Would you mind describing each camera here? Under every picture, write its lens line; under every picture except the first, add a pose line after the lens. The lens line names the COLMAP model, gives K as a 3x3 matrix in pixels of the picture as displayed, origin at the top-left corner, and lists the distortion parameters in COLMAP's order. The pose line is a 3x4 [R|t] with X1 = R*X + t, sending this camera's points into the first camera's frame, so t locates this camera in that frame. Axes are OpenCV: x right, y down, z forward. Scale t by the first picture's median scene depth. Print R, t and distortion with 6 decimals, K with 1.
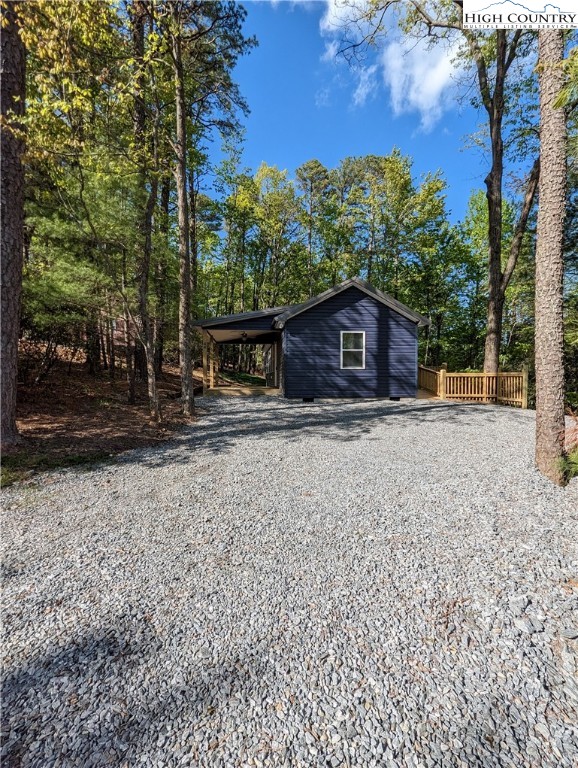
lens RADIAL K [[318.7, 0, 283.5], [0, 318.7, 384.5], [0, 0, 1]] dist [0.000002, -0.000534]
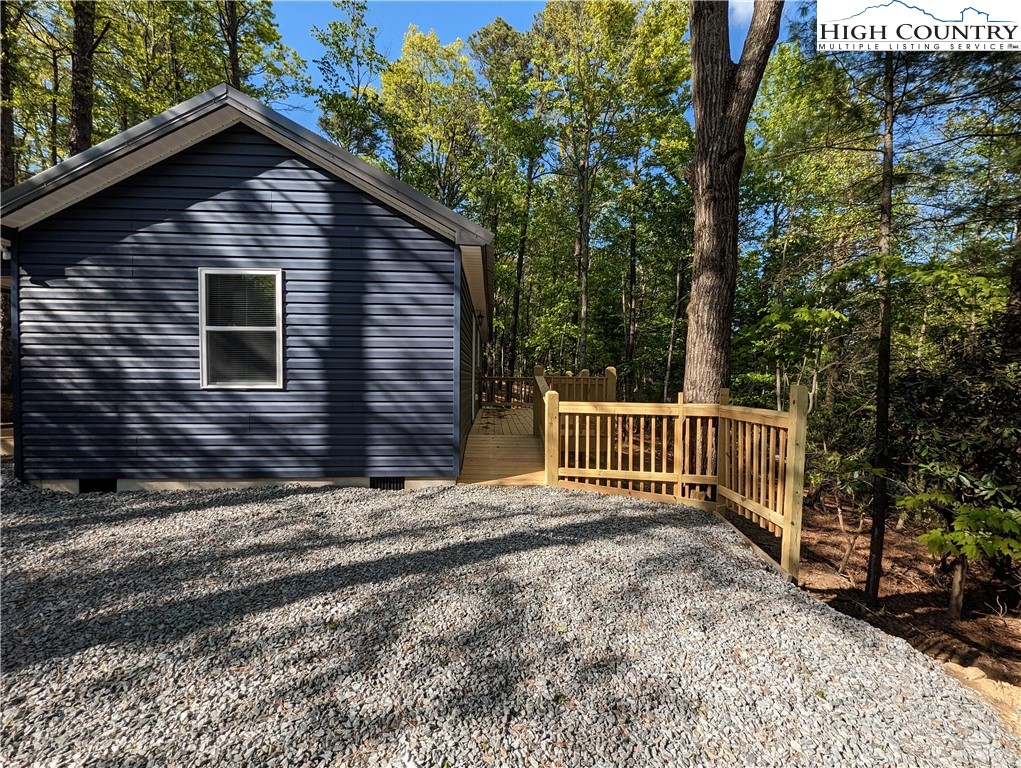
lens RADIAL K [[423.7, 0, 511.8], [0, 423.7, 388.9], [0, 0, 1]] dist [0.000002, -0.000534]
pose [[0.997539, 0.008223, -0.069634, 0.506674], [-0.007974, 0.999961, 0.003847, -0.052203], [0.069663, -0.003282, 0.997565, 0.593342]]
